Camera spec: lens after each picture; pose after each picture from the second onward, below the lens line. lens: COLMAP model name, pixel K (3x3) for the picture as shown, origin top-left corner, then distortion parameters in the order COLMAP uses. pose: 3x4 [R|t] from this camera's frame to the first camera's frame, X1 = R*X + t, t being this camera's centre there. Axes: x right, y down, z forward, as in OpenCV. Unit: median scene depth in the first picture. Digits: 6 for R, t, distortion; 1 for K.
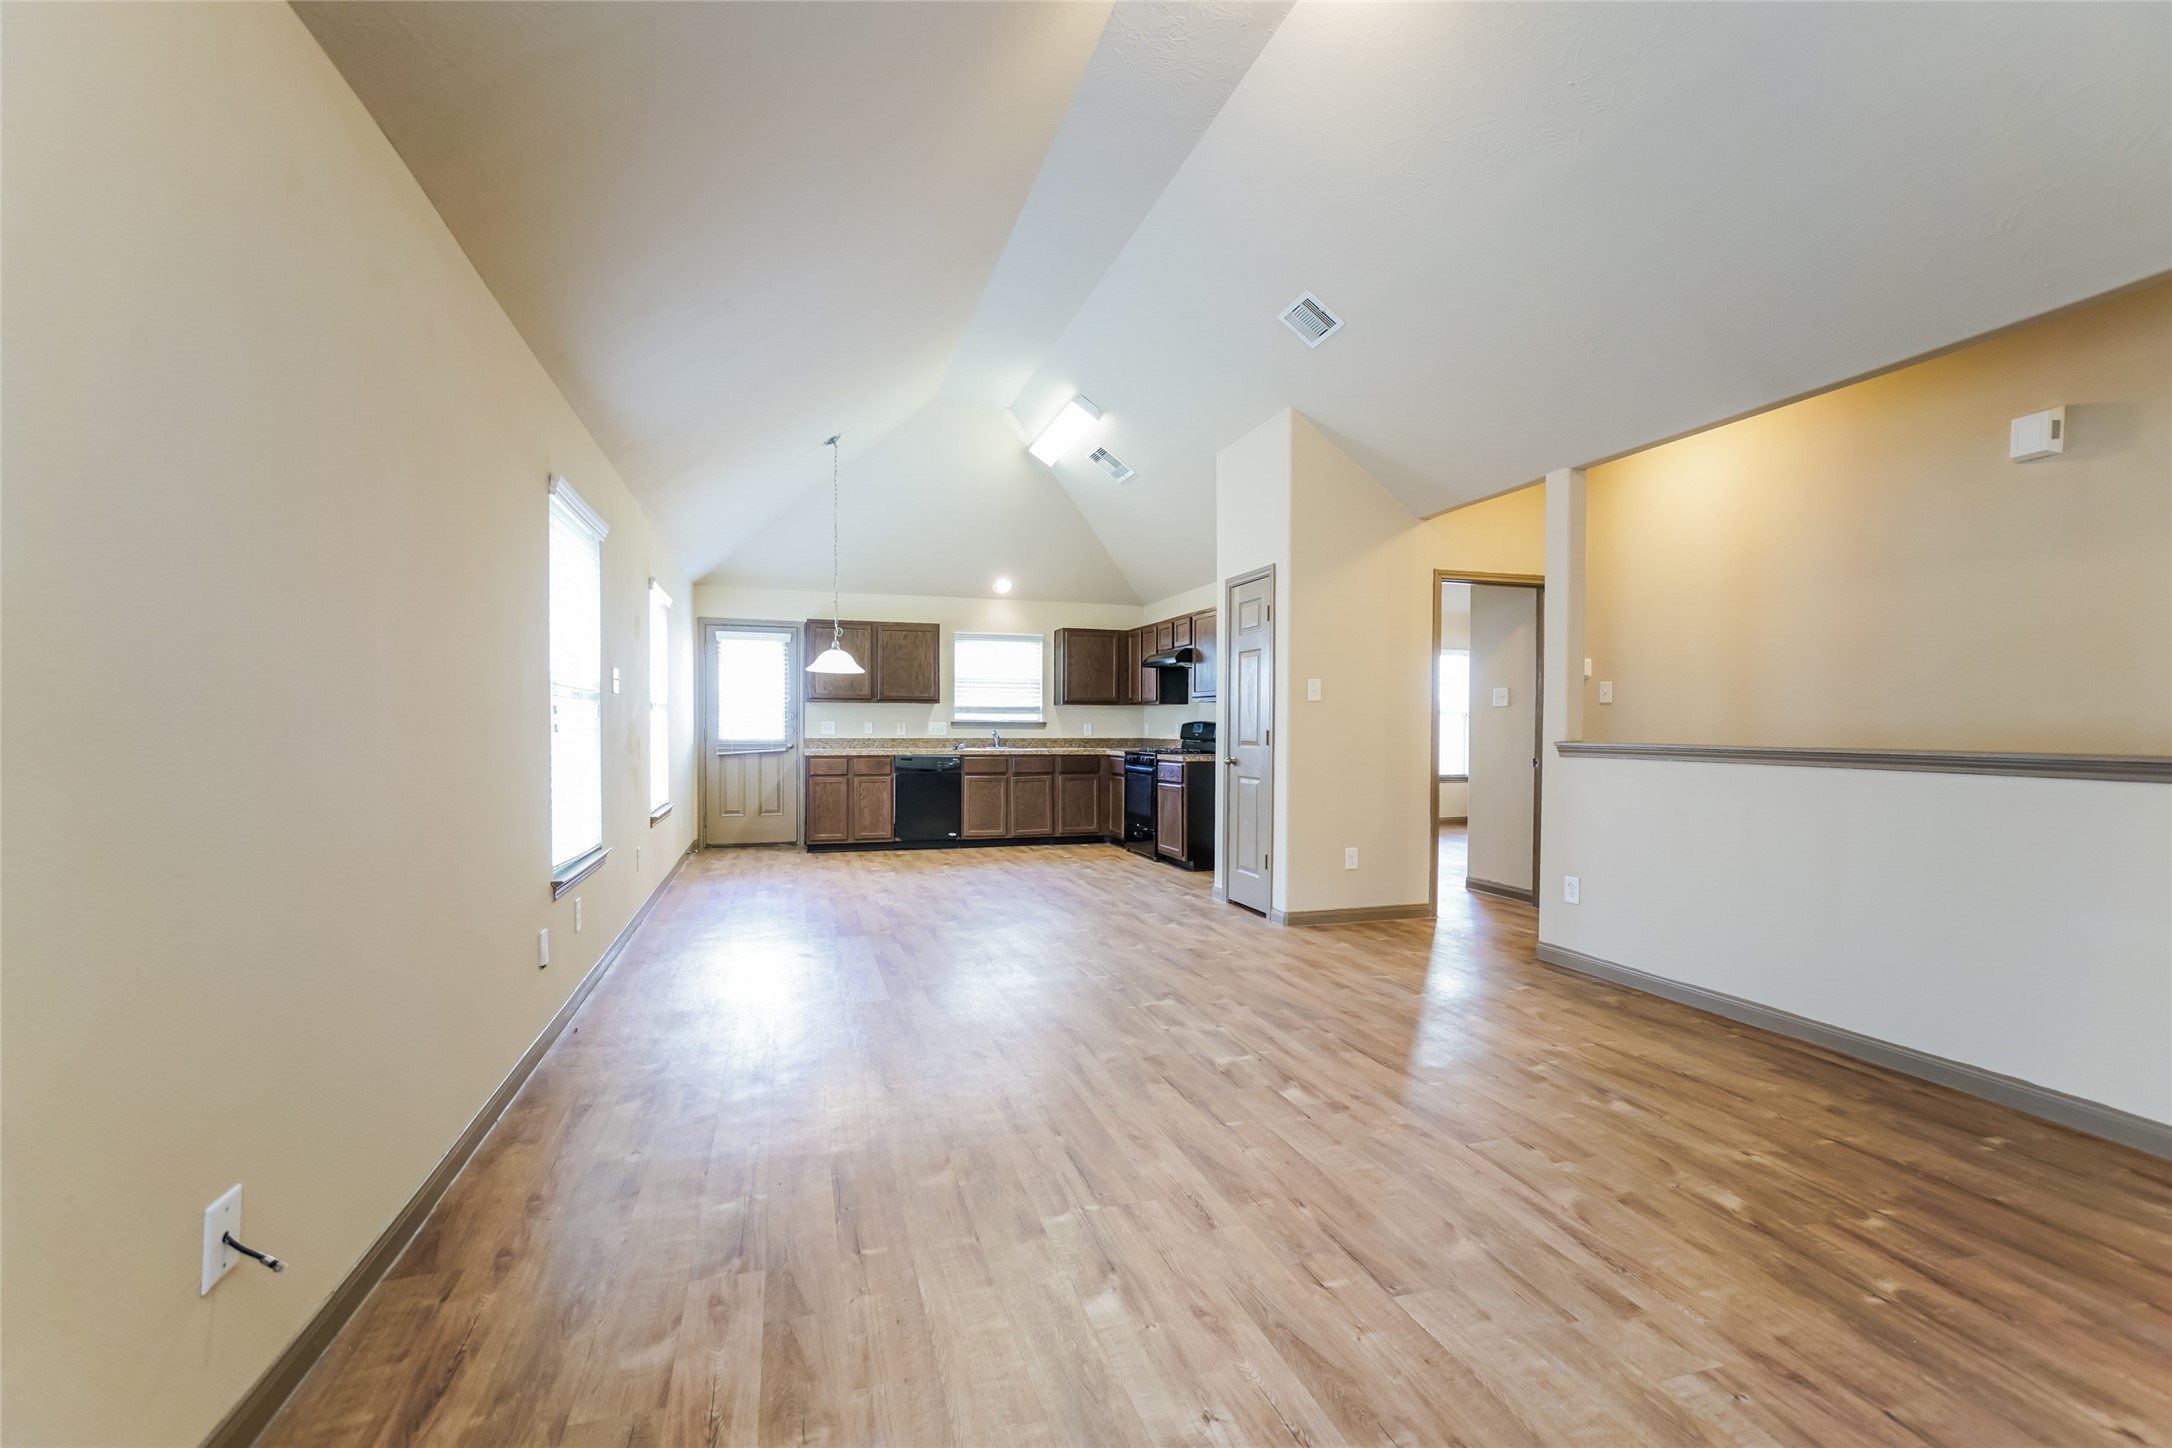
lens RADIAL K [[940.0, 0, 1072.8], [0, 940.0, 722.0], [0, 0, 1]] dist [0.000070, 0.000064]
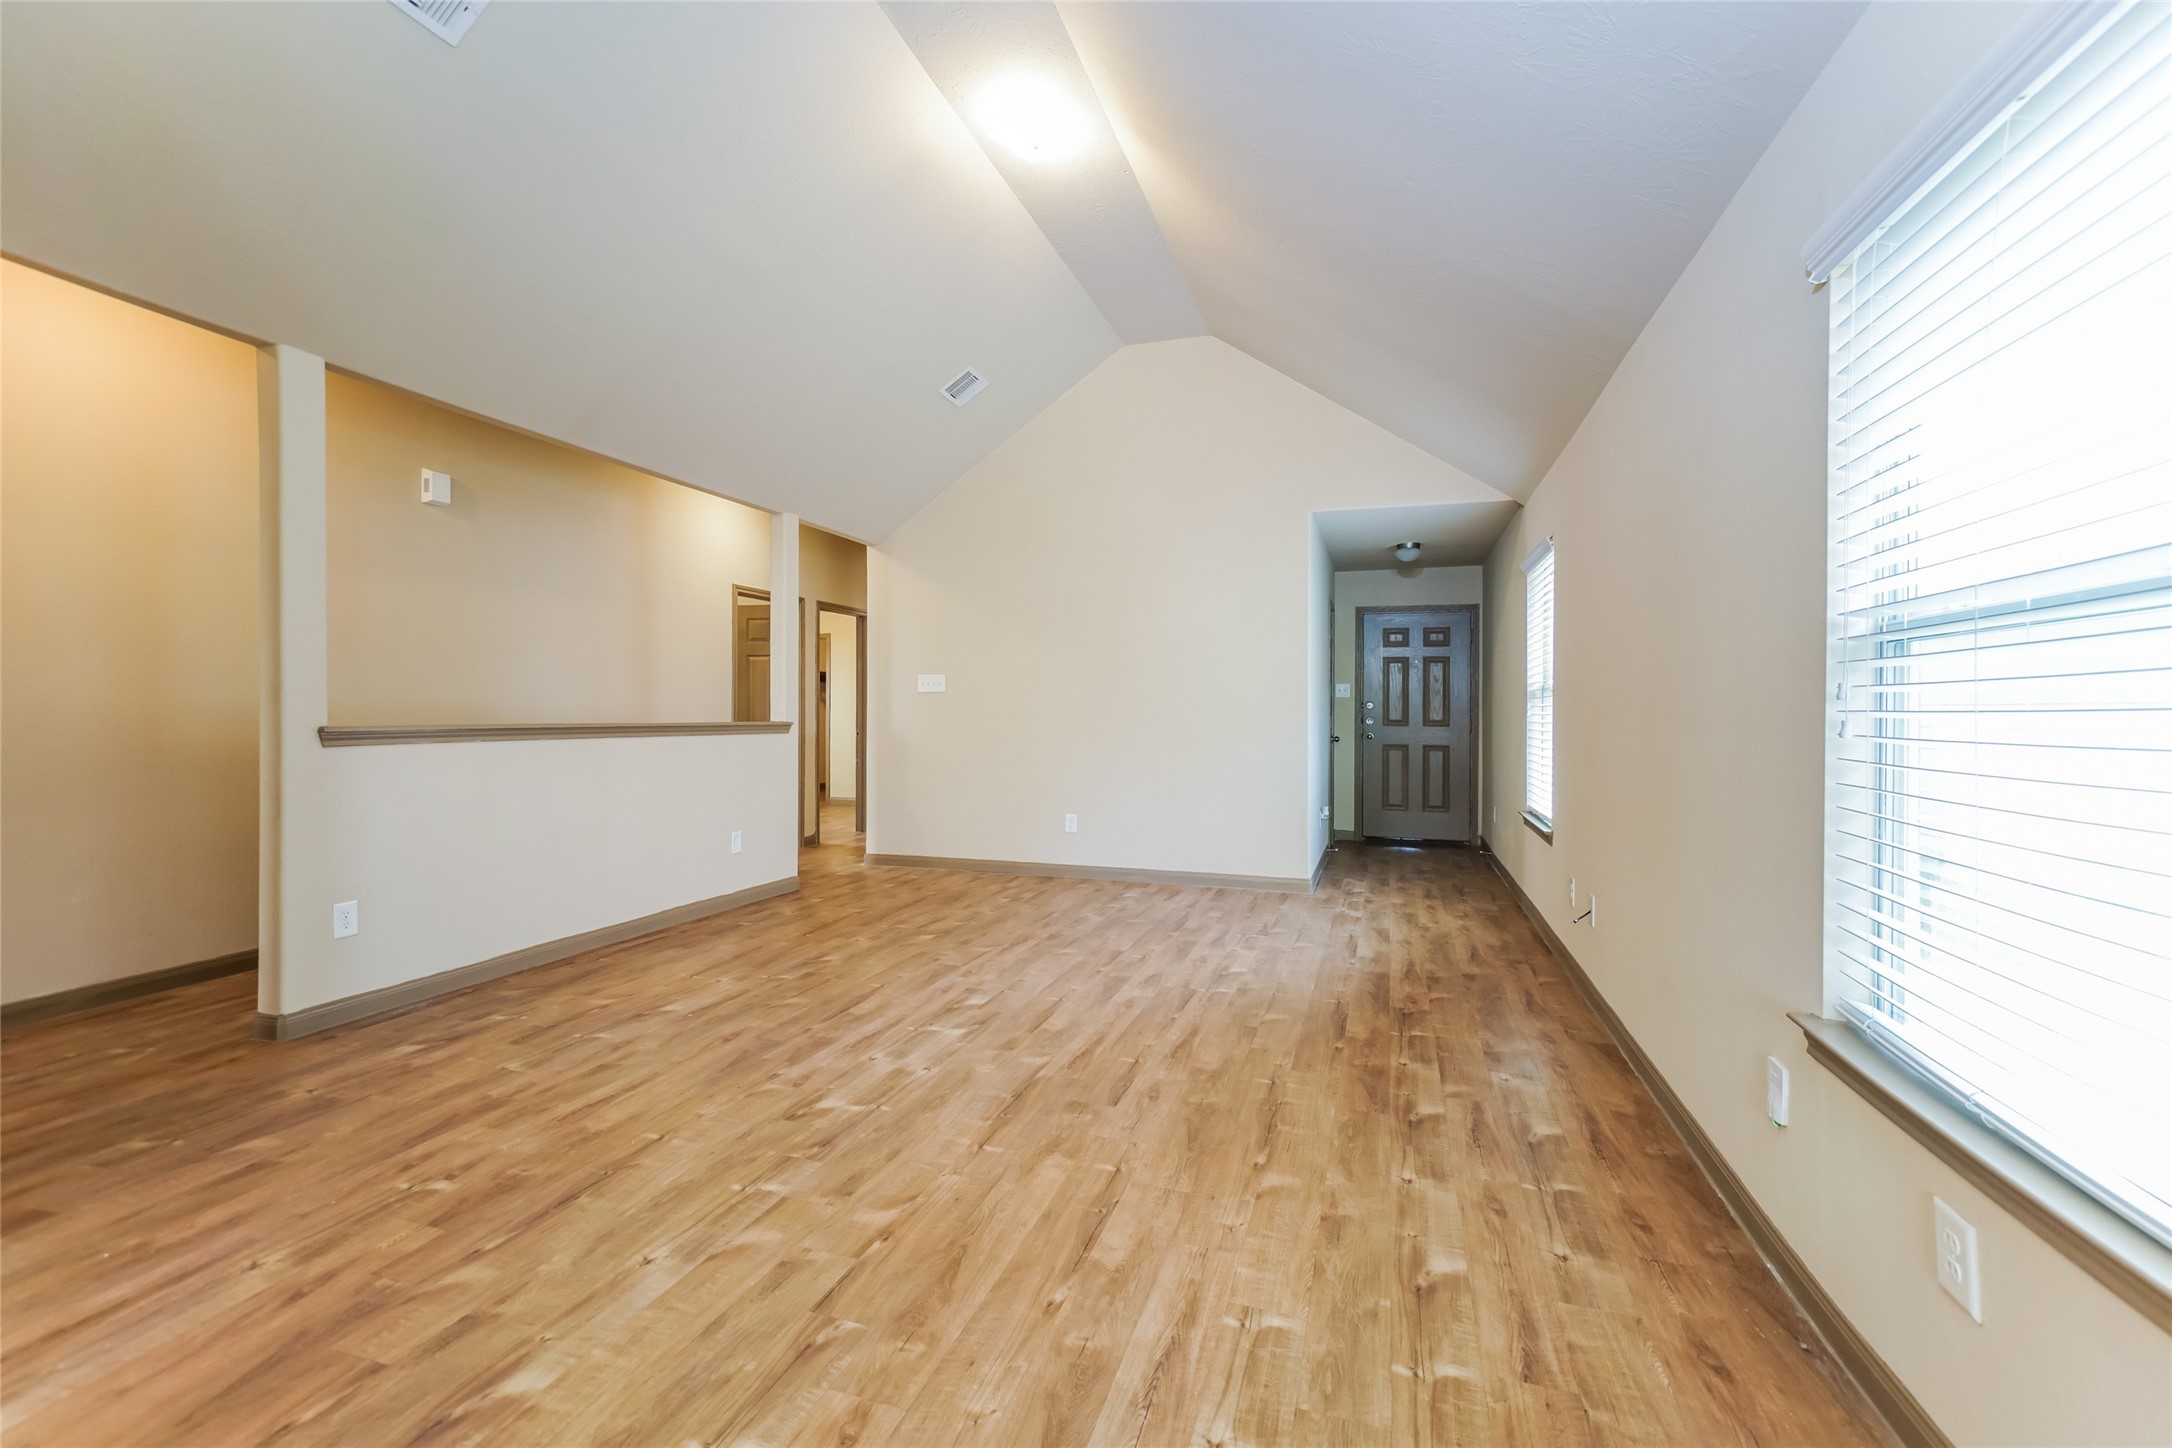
lens RADIAL K [[940.0, 0, 1072.8], [0, 940.0, 722.0], [0, 0, 1]] dist [0.000070, 0.000064]
pose [[-0.816024, -0.014948, 0.577825, -0.497582], [-0.011733, 0.999888, 0.009298, 0.003874], [-0.577899, 0.000808, -0.816108, 1.624616]]
